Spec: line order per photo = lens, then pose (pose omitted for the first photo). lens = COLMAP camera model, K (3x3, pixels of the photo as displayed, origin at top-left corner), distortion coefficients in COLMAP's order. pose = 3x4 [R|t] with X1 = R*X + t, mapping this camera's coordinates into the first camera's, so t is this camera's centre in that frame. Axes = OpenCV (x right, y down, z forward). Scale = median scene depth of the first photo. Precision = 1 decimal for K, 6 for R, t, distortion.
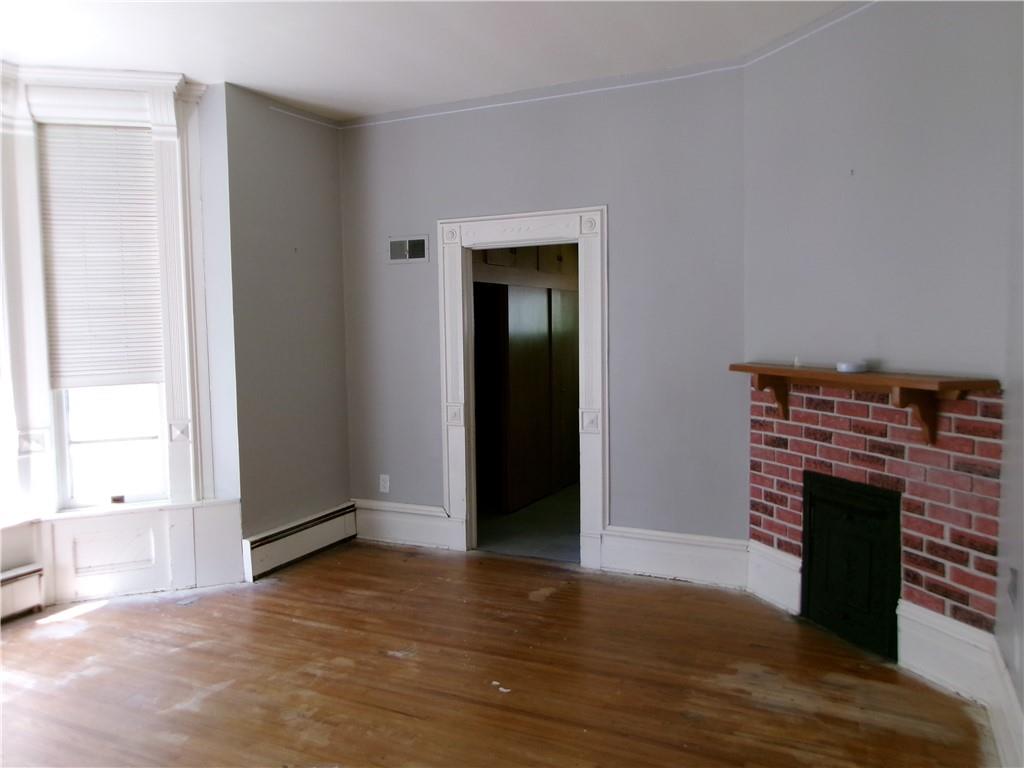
lens RADIAL K [[799.1, 0, 511.2], [0, 799.1, 382.0], [0, 0, 1]] dist [-0.027478, 0.044043]
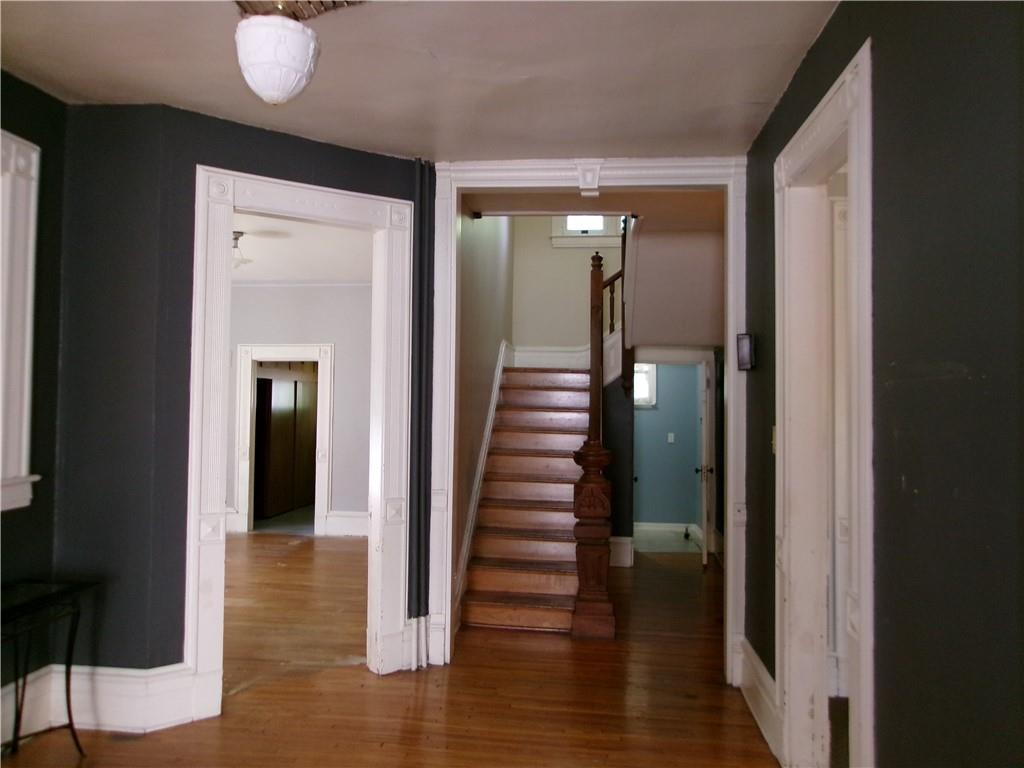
lens RADIAL K [[799.1, 0, 508.3], [0, 799.1, 380.6], [0, 0, 1]] dist [-0.027478, 0.044043]
pose [[0.942845, 0.039949, 0.330828, -0.108473], [-0.007216, 0.995003, -0.099587, 0.052255], [-0.333153, 0.091508, 0.938422, -0.866720]]
